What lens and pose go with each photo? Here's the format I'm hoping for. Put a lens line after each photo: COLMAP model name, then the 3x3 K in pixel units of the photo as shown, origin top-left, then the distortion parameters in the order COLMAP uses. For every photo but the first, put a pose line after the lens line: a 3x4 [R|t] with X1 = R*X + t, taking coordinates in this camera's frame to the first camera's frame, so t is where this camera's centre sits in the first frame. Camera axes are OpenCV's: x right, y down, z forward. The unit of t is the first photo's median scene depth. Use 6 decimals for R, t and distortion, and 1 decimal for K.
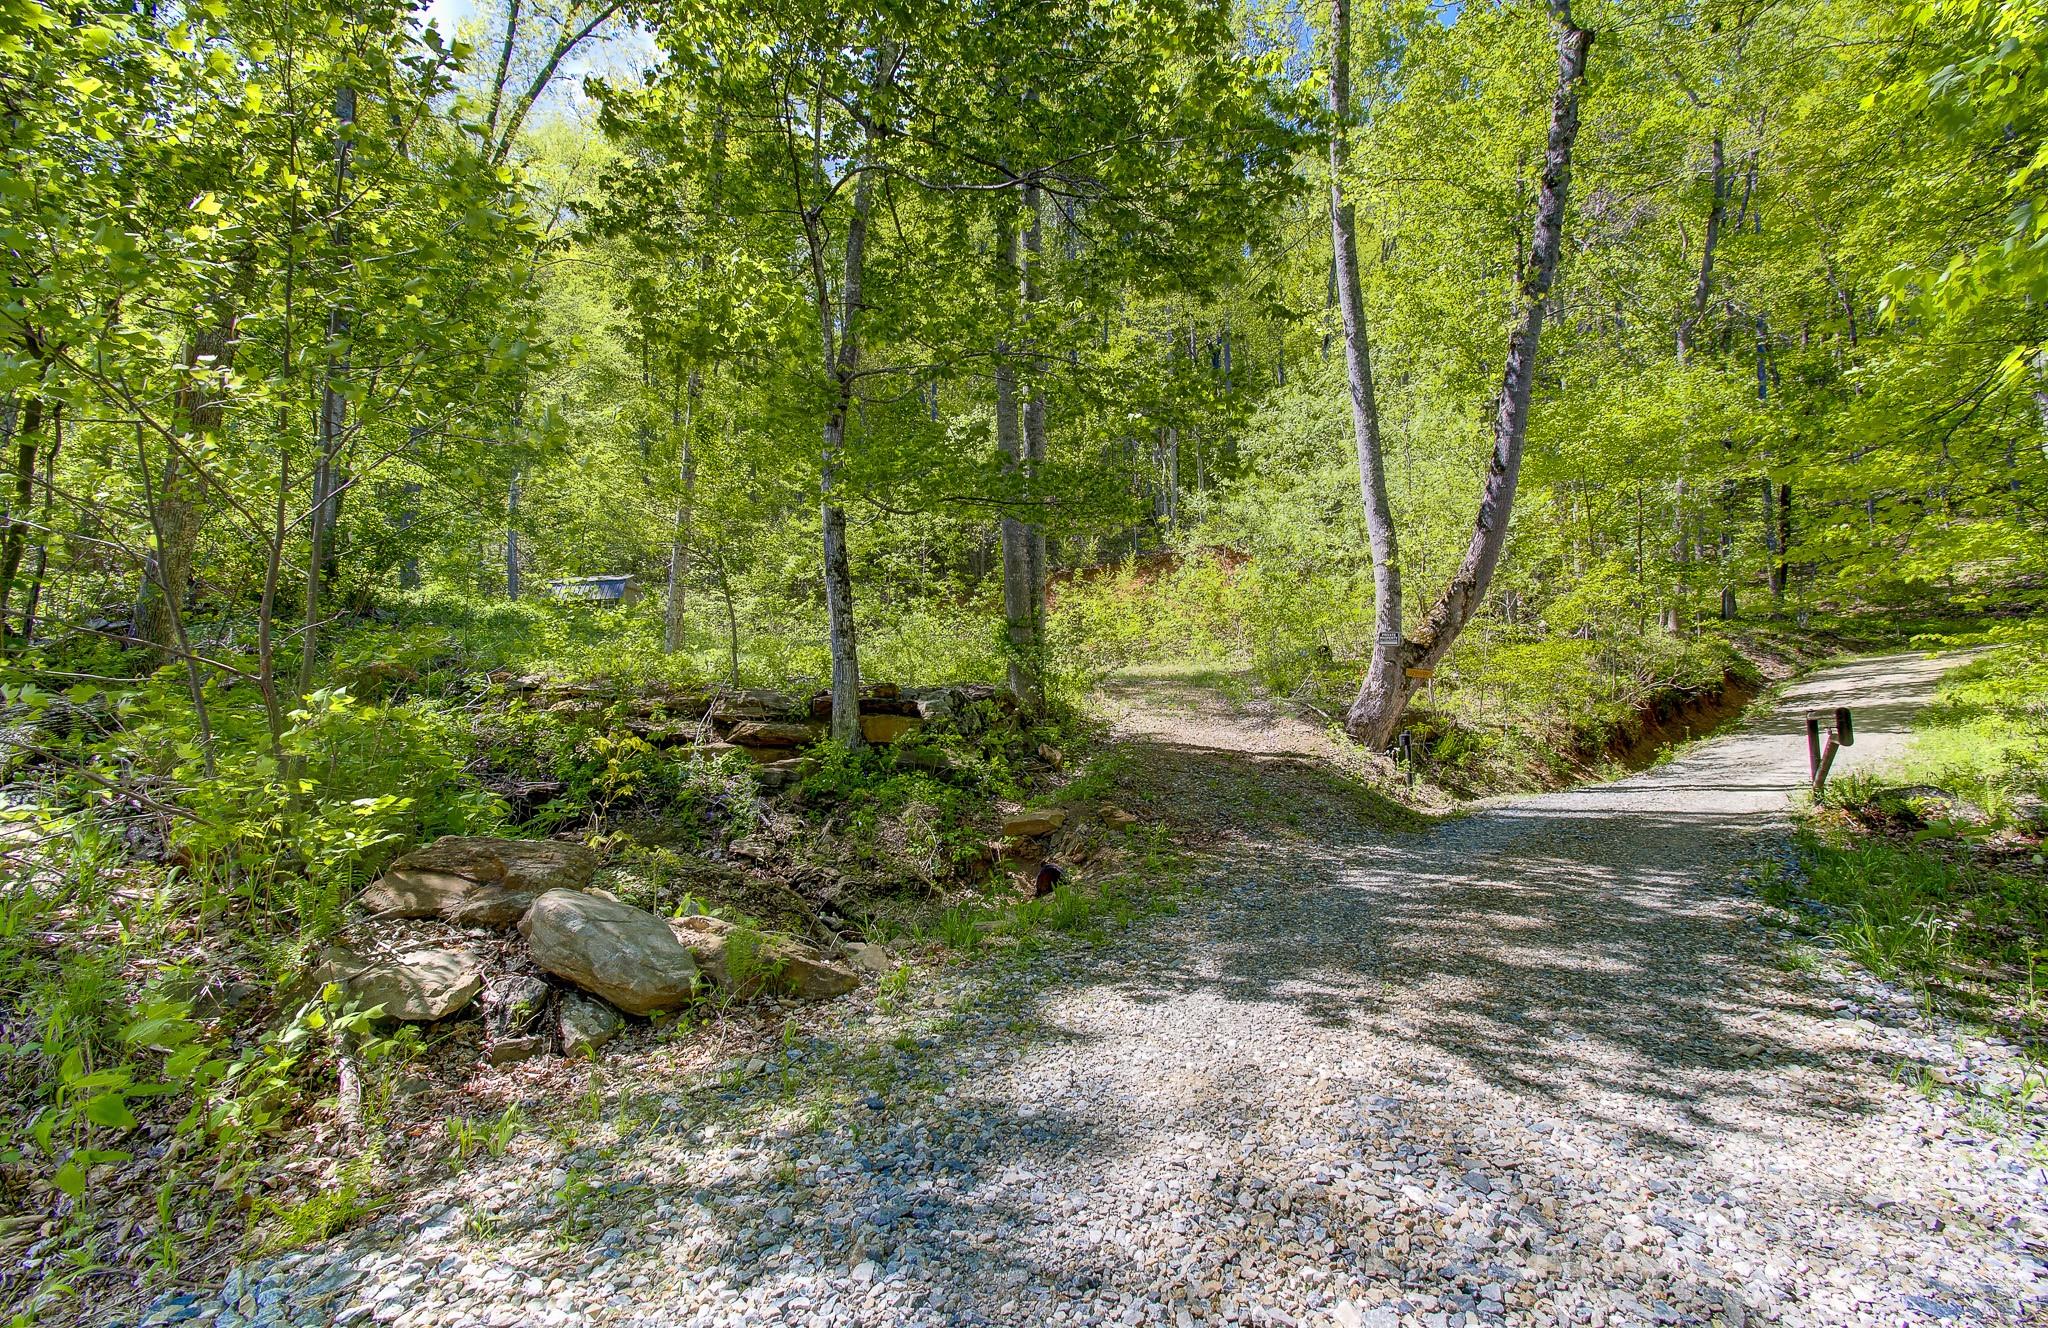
lens RADIAL K [[905.7, 0, 1022.2], [0, 905.7, 634.4], [0, 0, 1]] dist [-0.070833, 0.041182]
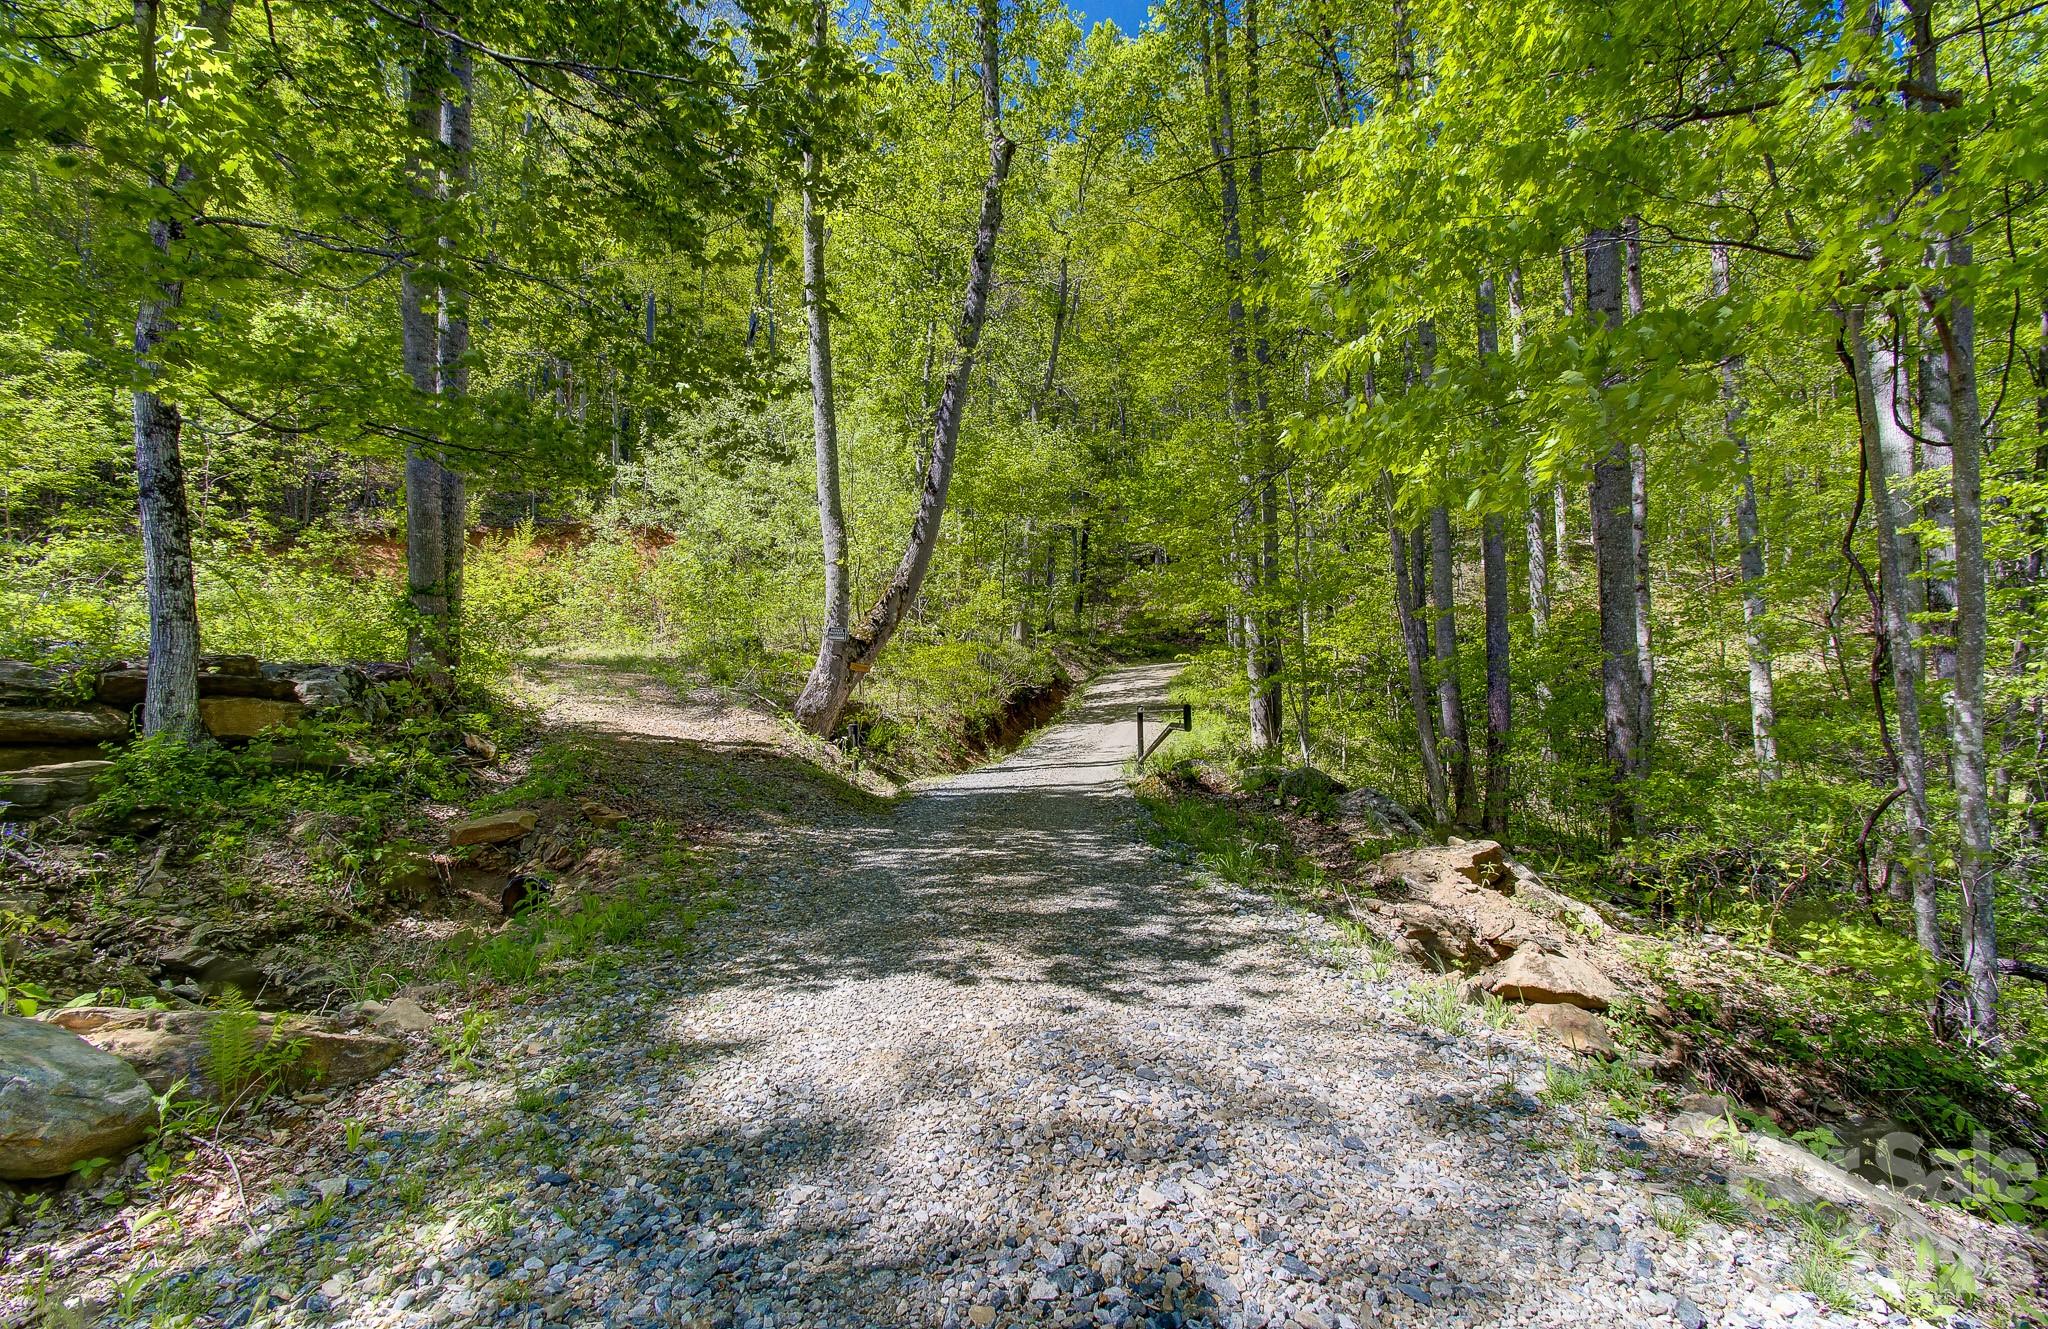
lens RADIAL K [[912.1, 0, 1024.6], [0, 912.1, 609.5], [0, 0, 1]] dist [-0.046727, 0.015117]
pose [[0.757584, 0.073895, 0.648542, -0.131836], [-0.063065, 0.997209, -0.039954, 0.005647], [-0.649684, -0.010632, 0.760130, 0.037251]]
